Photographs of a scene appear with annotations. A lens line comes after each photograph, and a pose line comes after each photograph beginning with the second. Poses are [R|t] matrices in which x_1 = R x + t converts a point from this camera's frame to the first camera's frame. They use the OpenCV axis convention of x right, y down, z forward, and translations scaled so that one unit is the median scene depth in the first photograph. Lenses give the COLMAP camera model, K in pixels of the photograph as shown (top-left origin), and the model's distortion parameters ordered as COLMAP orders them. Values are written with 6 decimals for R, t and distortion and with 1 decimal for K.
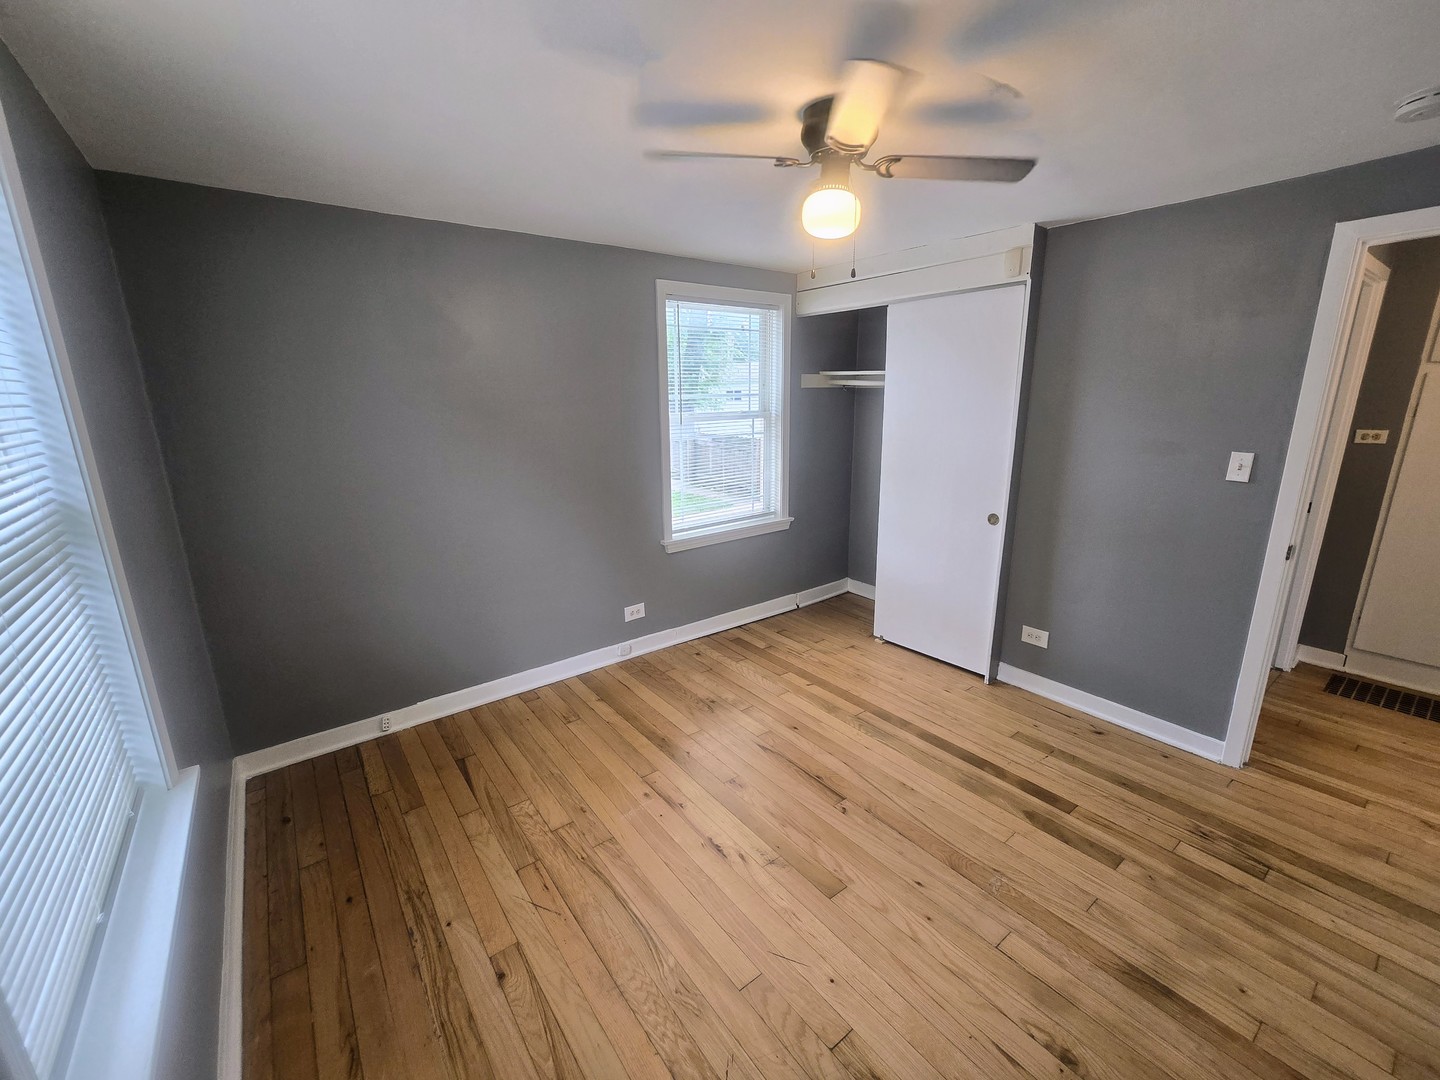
lens RADIAL K [[592.1, 0, 719.9], [0, 592.1, 538.8], [0, 0, 1]] dist [0.001054, -0.000648]
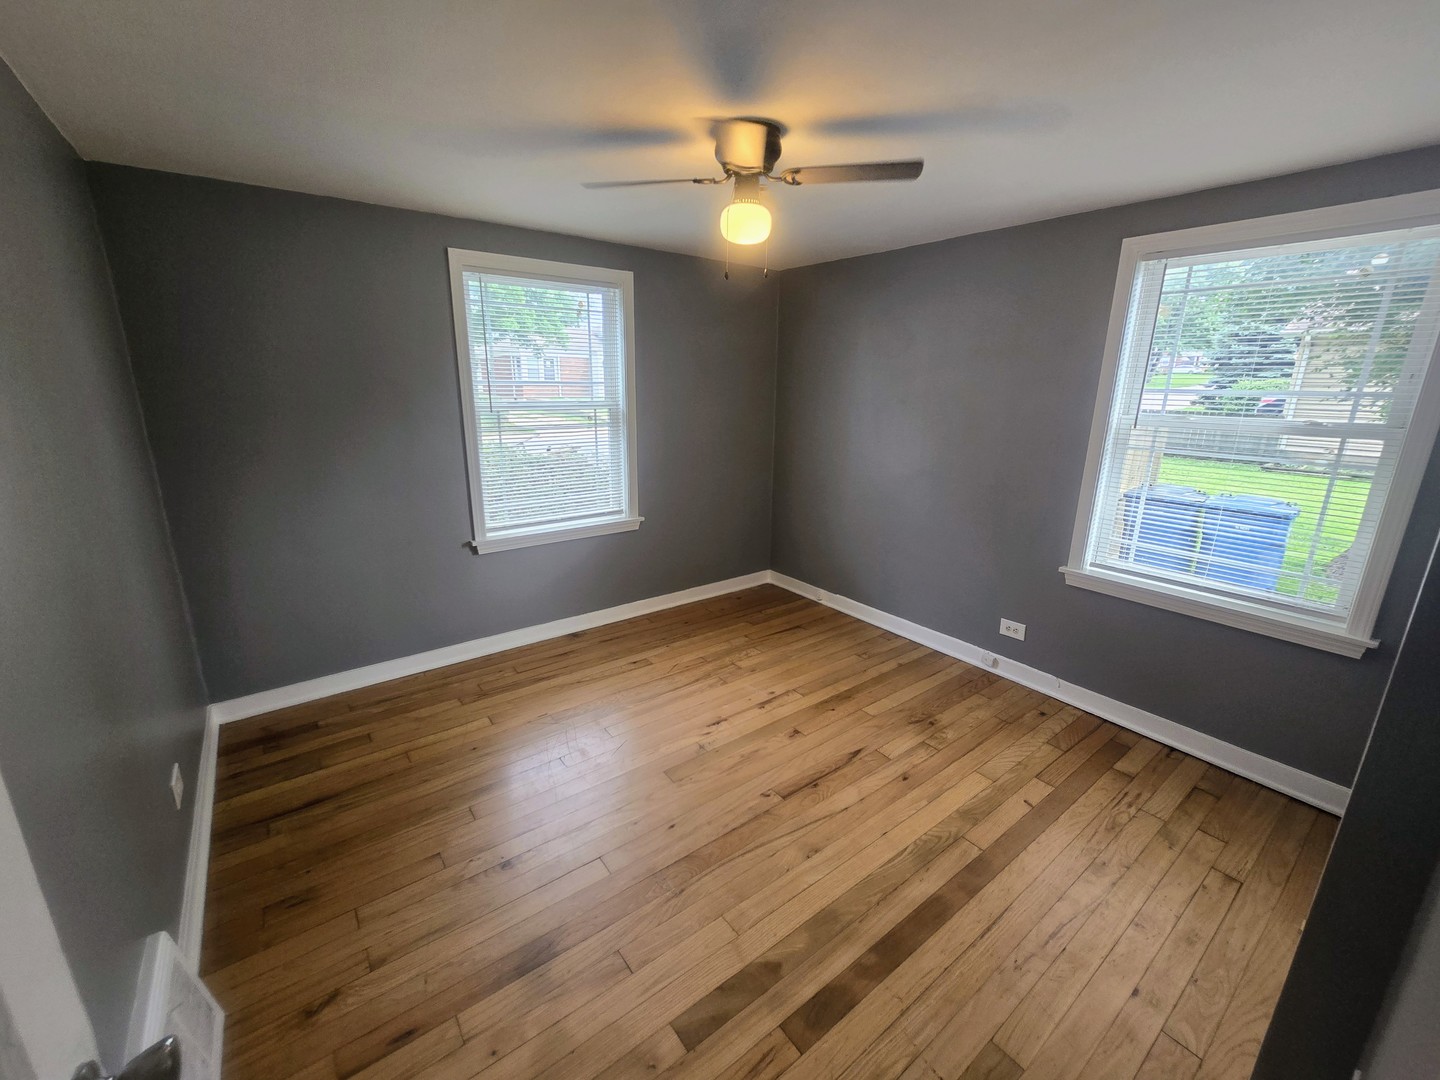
lens RADIAL K [[592.1, 0, 720.7], [0, 592.1, 541.0], [0, 0, 1]] dist [0.001054, -0.000648]
pose [[0.001164, 0.275137, -0.961404, 0.845696], [-0.257739, 0.929006, 0.265553, -0.154460], [0.966214, 0.247482, 0.071995, 0.593681]]
